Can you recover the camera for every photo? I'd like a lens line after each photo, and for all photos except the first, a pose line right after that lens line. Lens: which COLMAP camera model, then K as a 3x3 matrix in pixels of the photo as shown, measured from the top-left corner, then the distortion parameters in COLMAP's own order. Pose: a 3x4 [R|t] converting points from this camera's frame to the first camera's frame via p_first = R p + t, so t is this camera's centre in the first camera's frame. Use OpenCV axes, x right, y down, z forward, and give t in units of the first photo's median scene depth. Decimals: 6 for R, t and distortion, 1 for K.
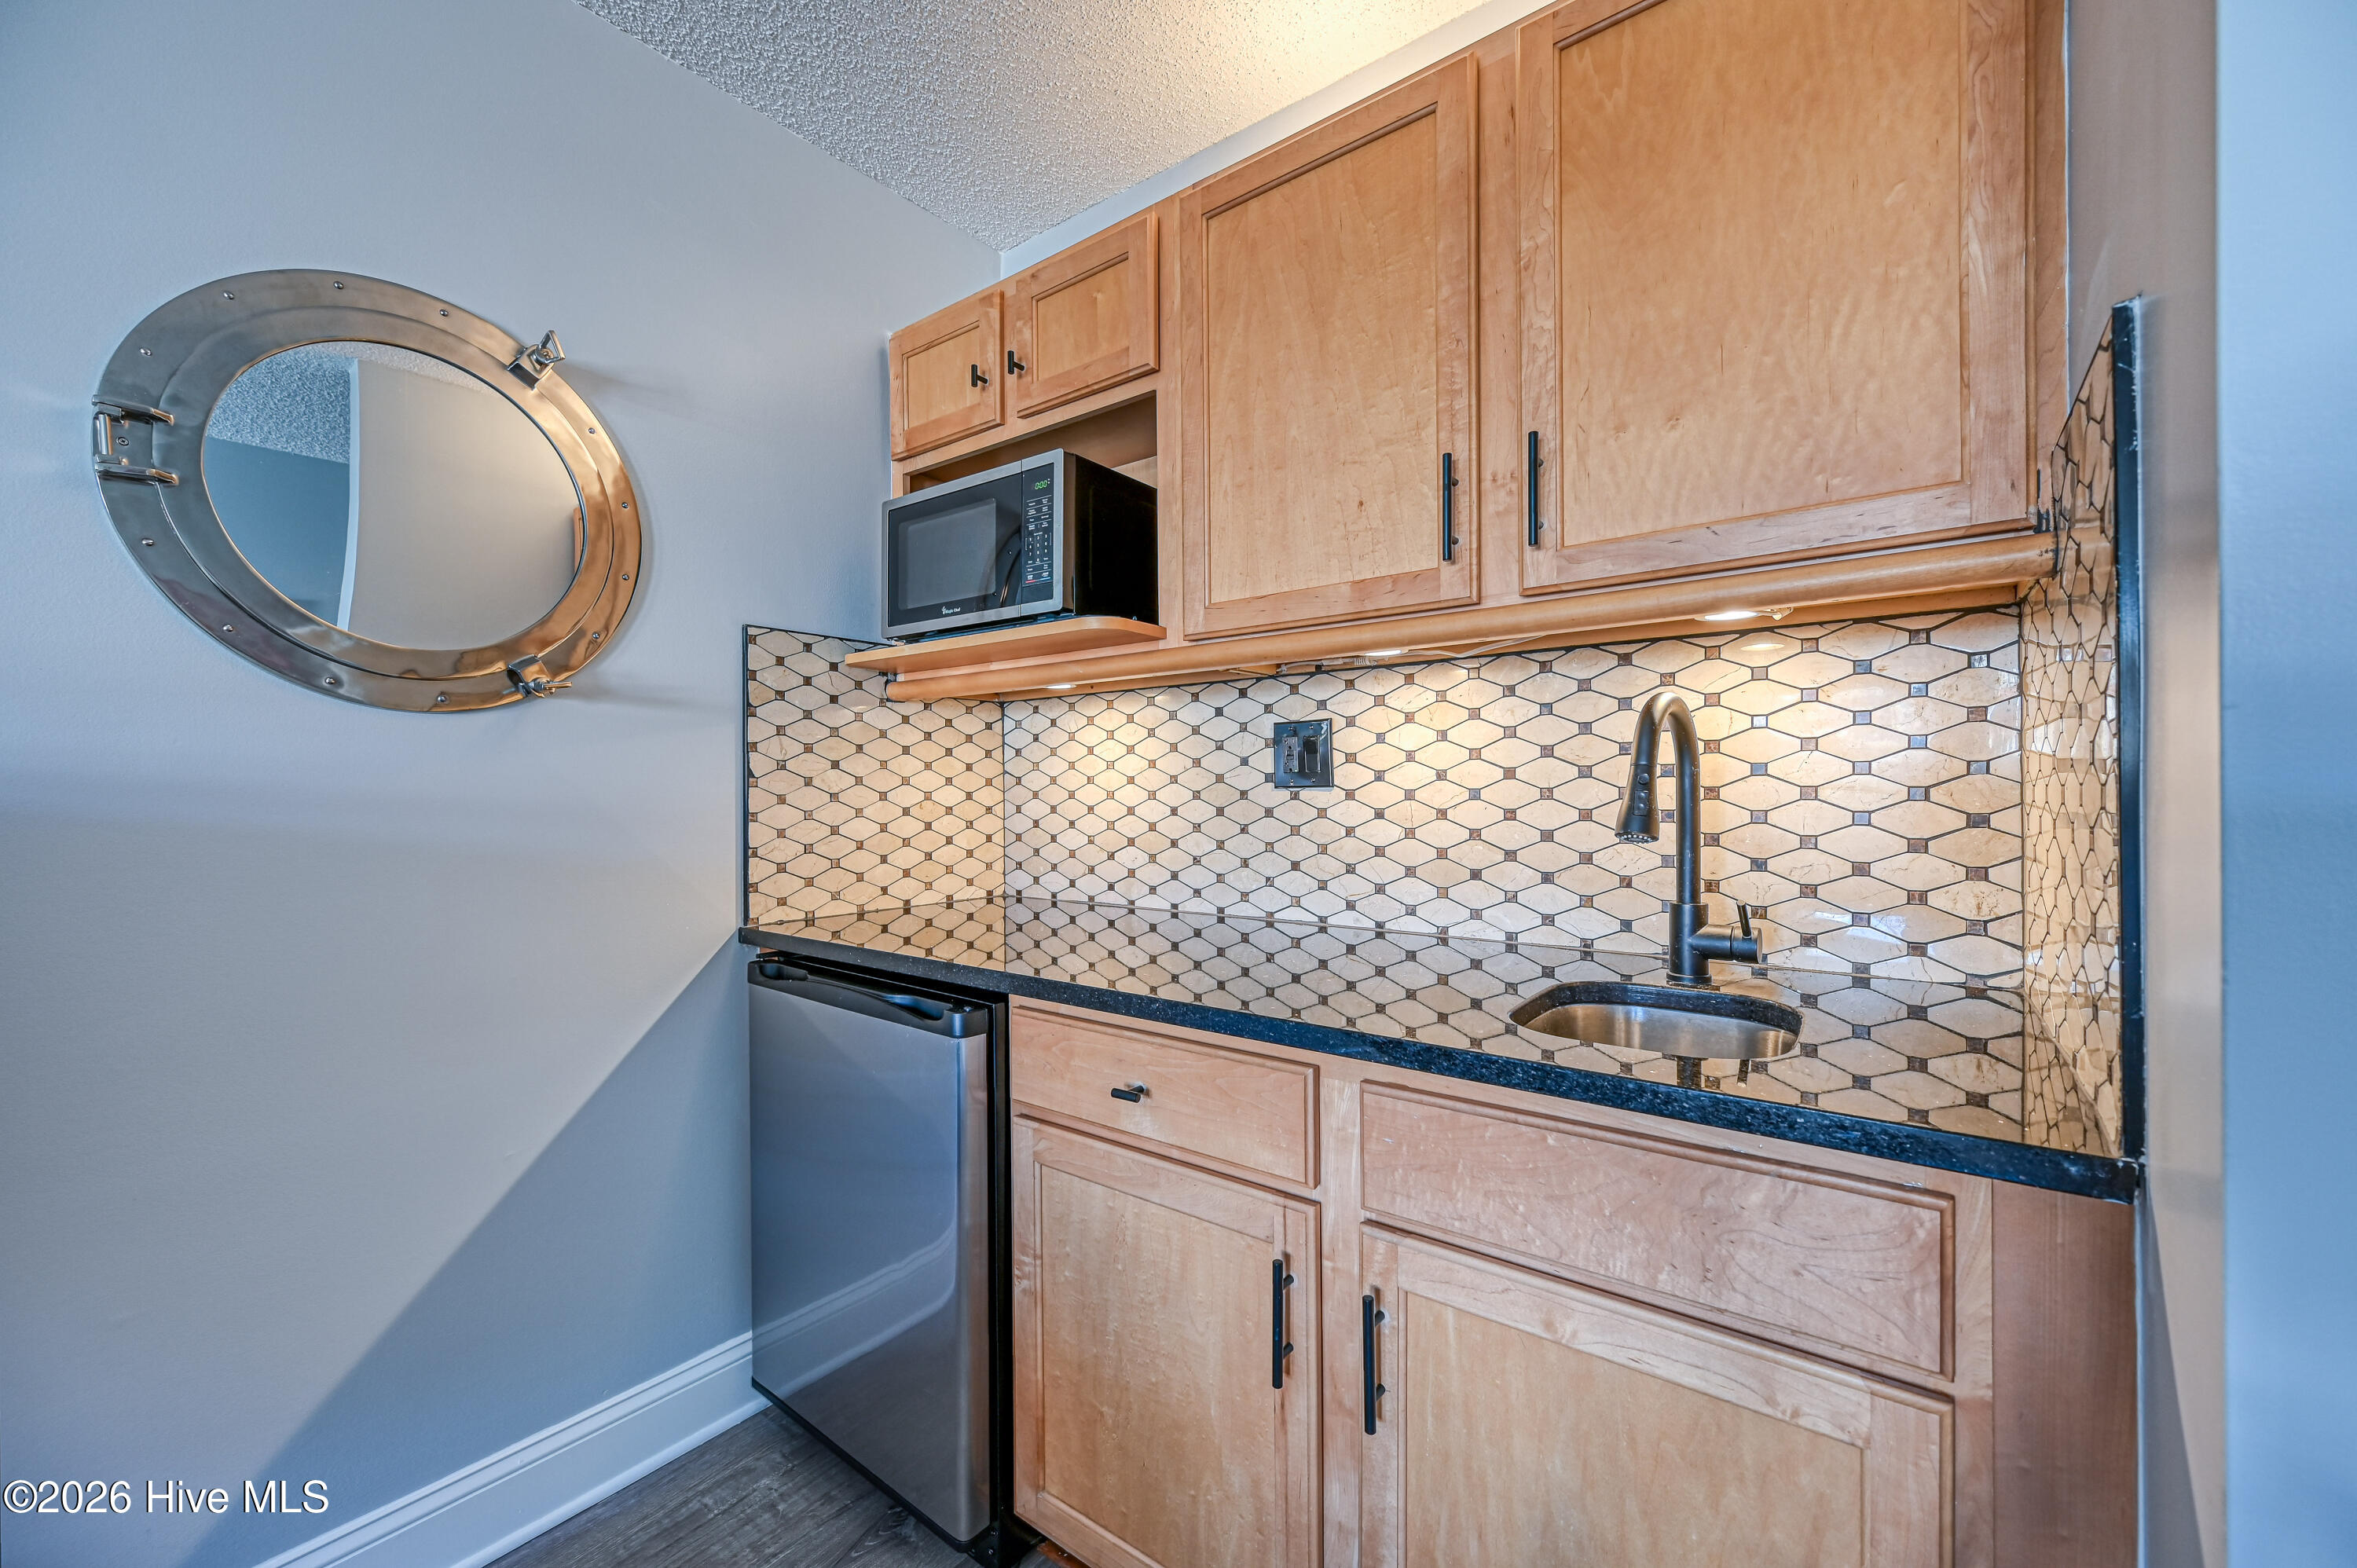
lens RADIAL K [[937.4, 0, 1179.2], [0, 937.4, 781.4], [0, 0, 1]] dist [-0.000151, 0.000229]
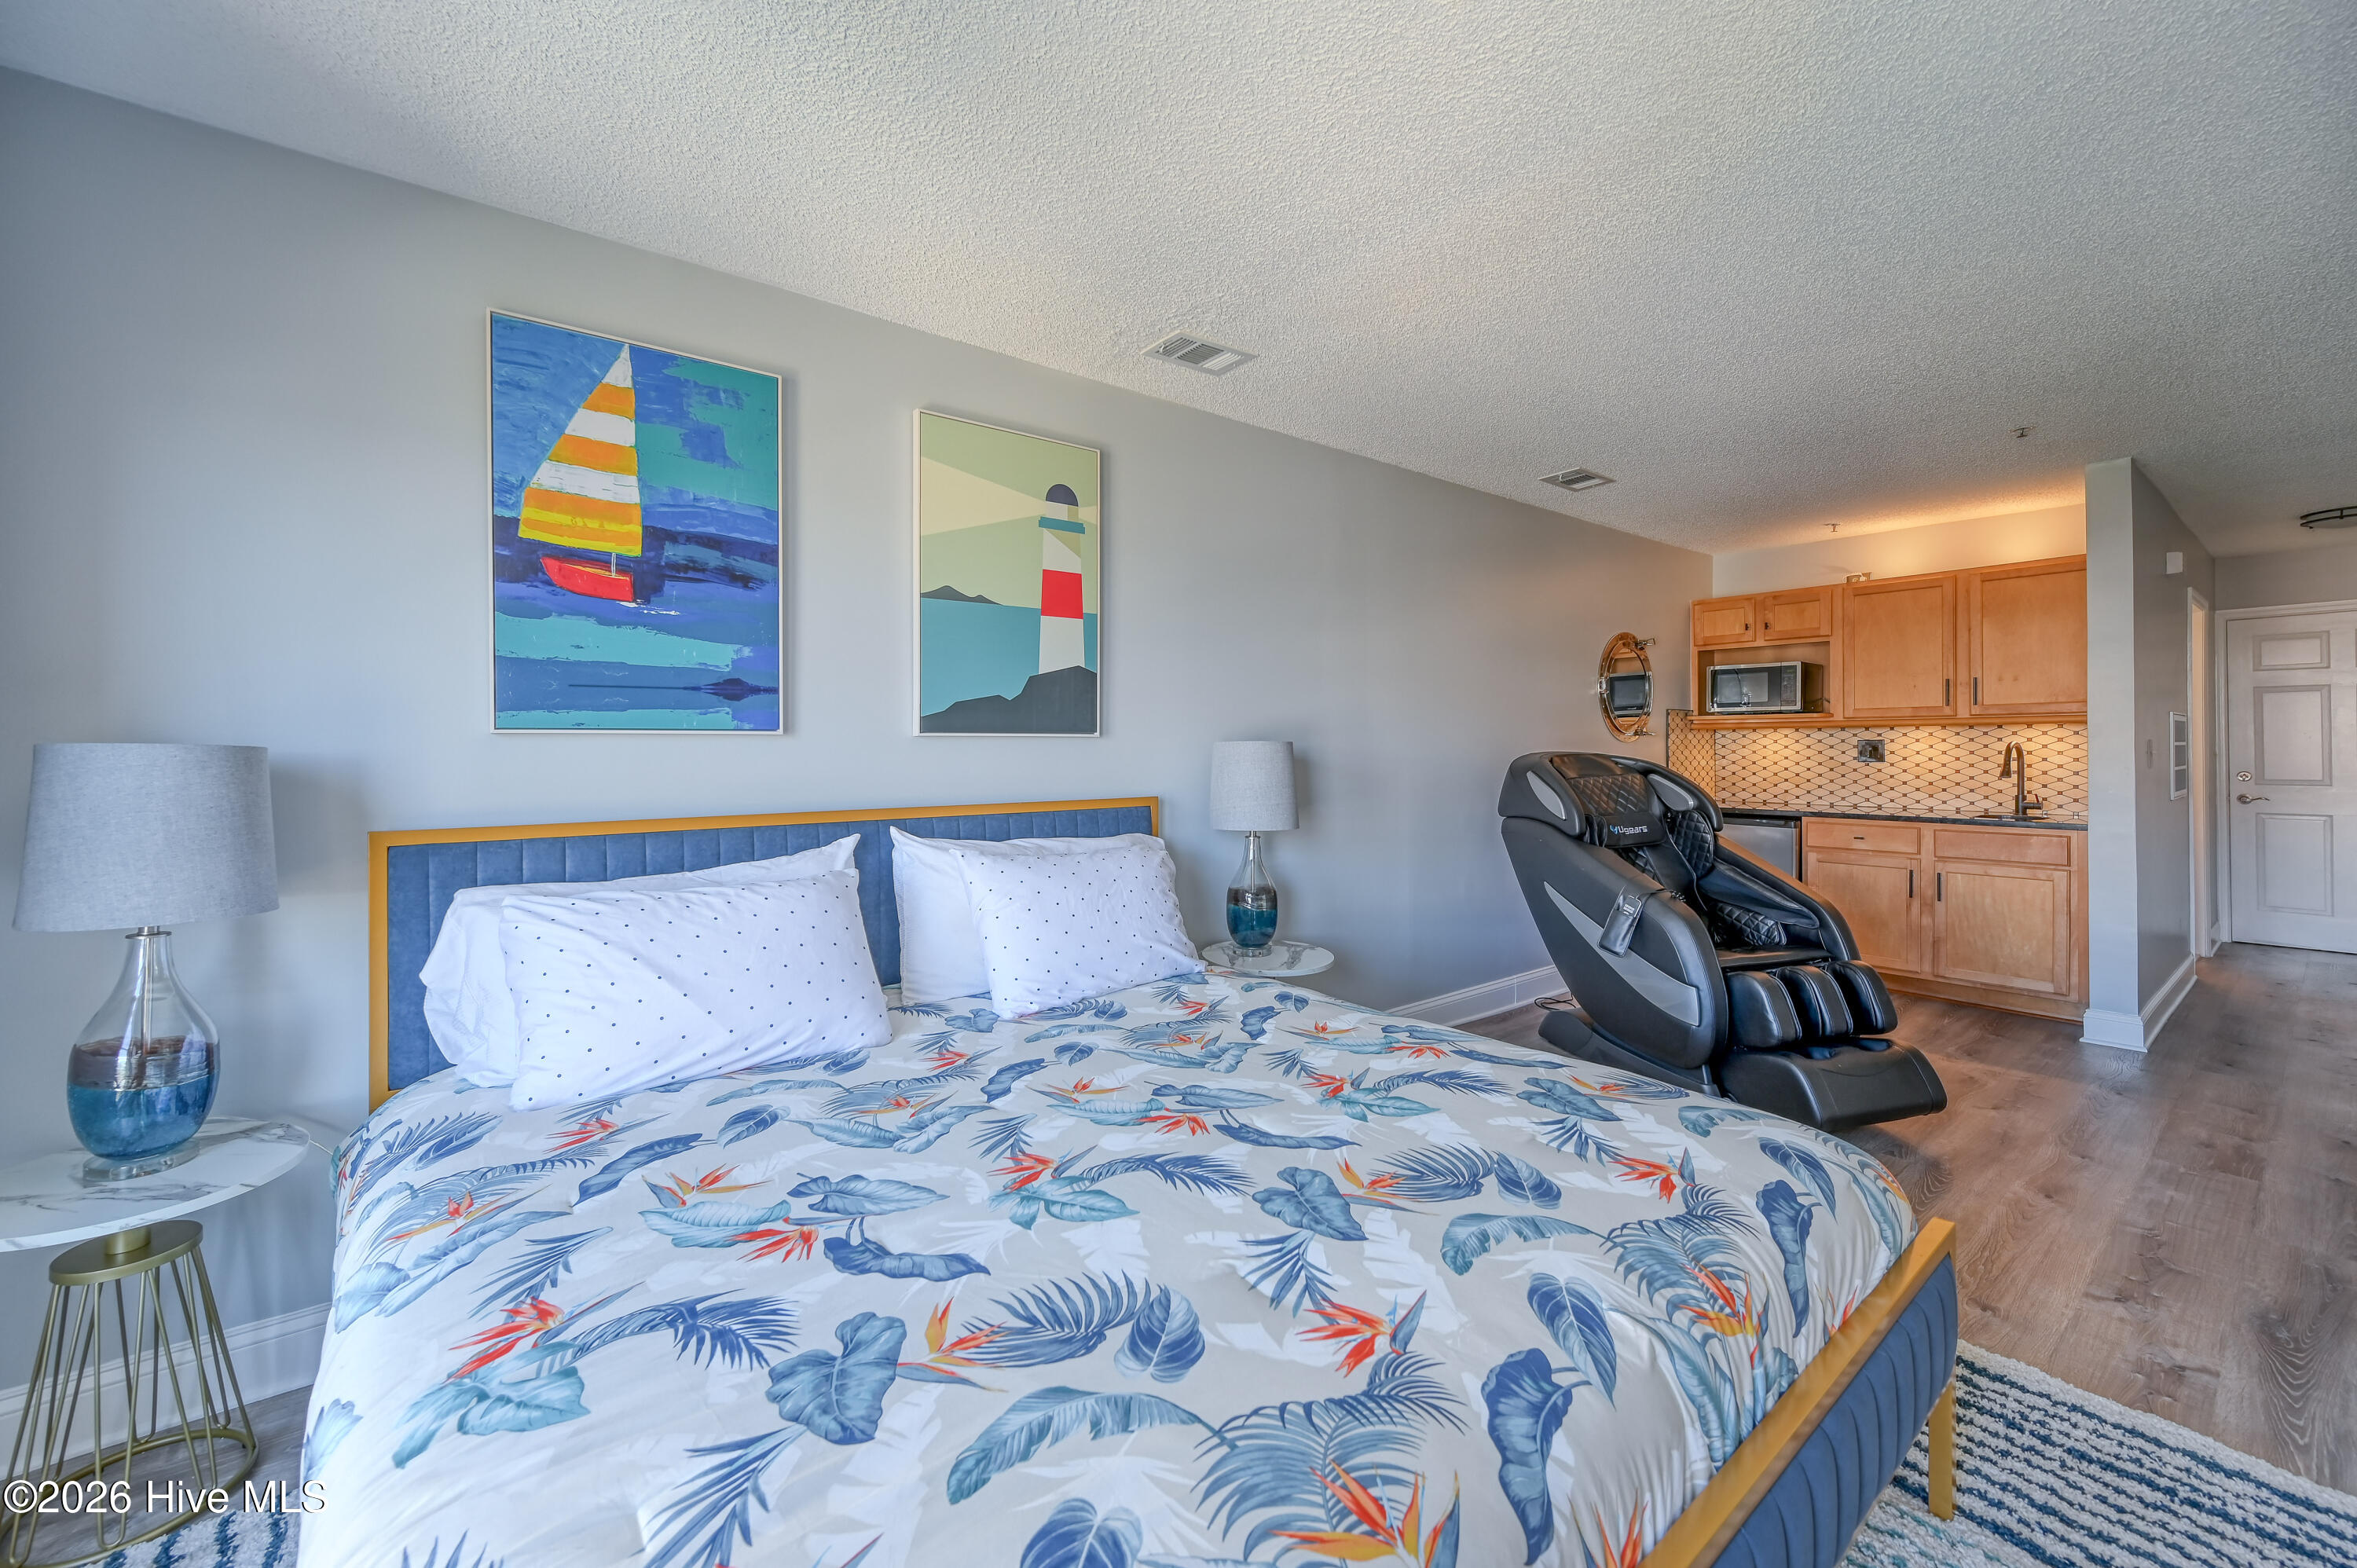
lens RADIAL K [[944.6, 0, 1171.6], [0, 944.6, 739.8], [0, 0, 1]] dist [-0.000311, -0.000180]
pose [[0.967494, 0.001411, -0.252891, -1.469870], [-0.000336, 0.999991, 0.004296, -0.088606], [0.252895, -0.004071, 0.967485, -2.886910]]
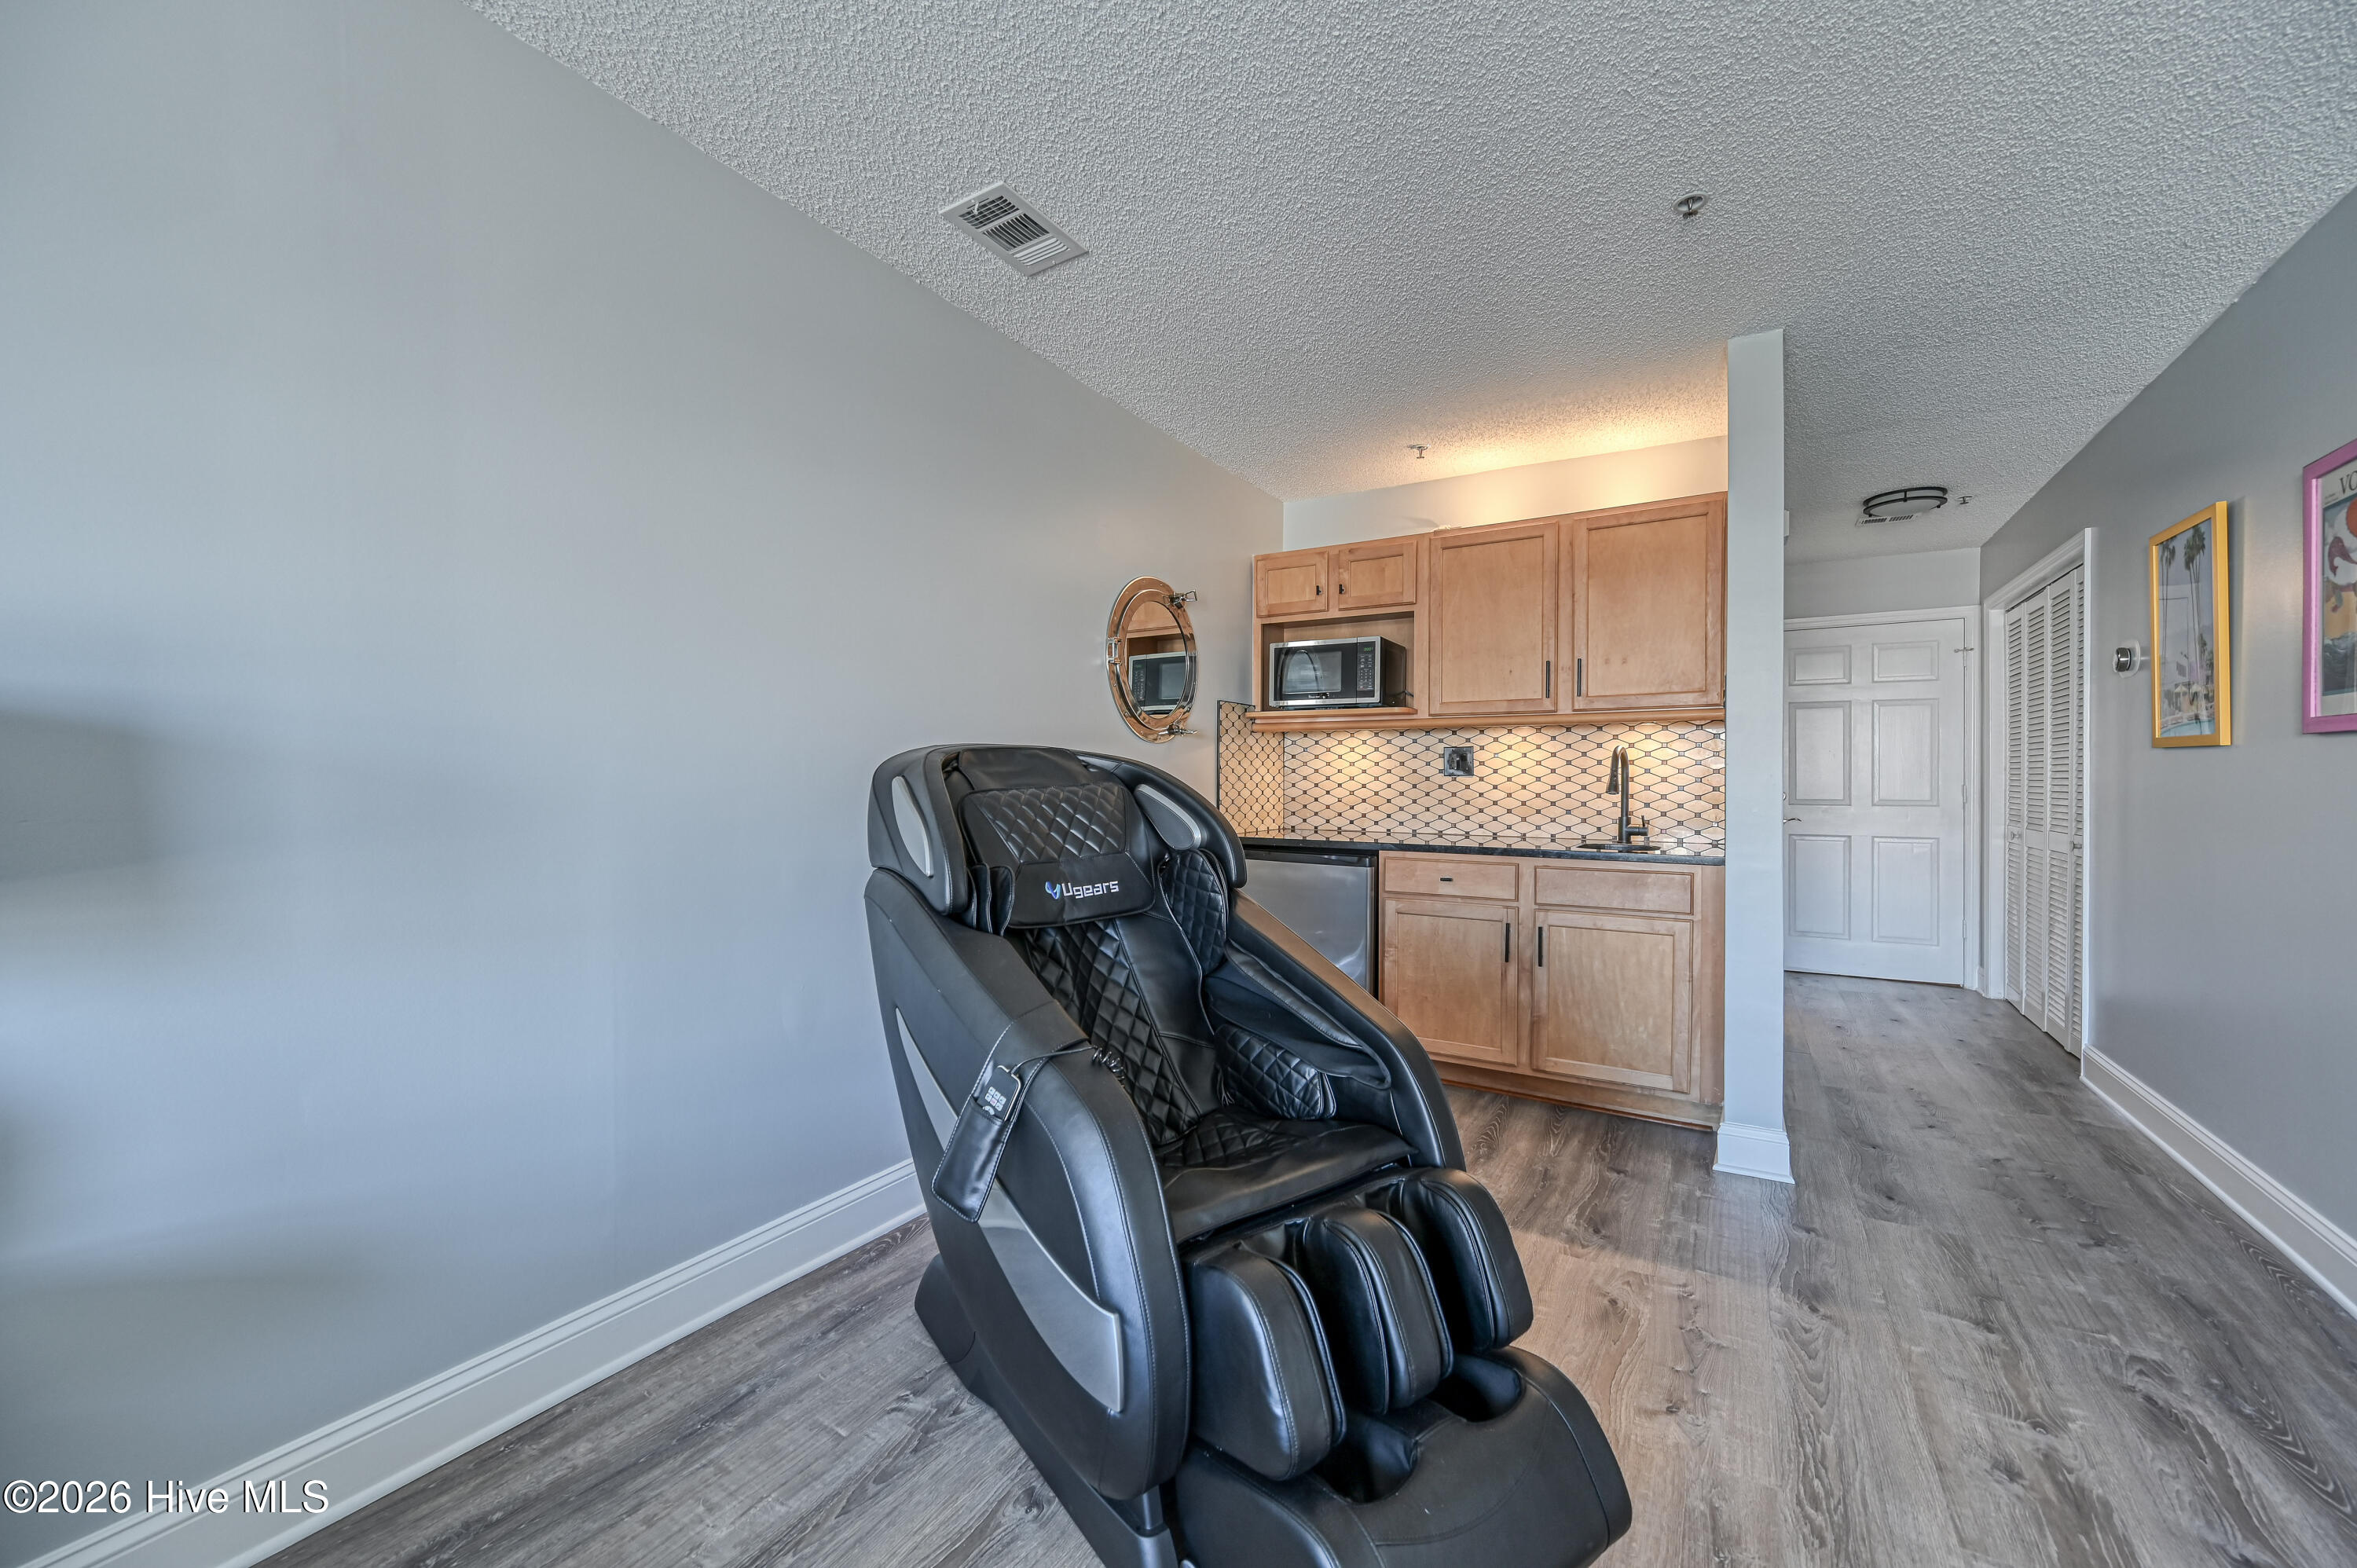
lens RADIAL K [[933.3, 0, 1180.1], [0, 933.3, 774.8], [0, 0, 1]] dist [-0.001433, 0.000000]
pose [[0.994090, 0.010140, 0.108081, -0.915139], [-0.010894, 0.999920, 0.006388, -0.003635], [-0.108008, -0.007528, 0.994122, -1.384907]]
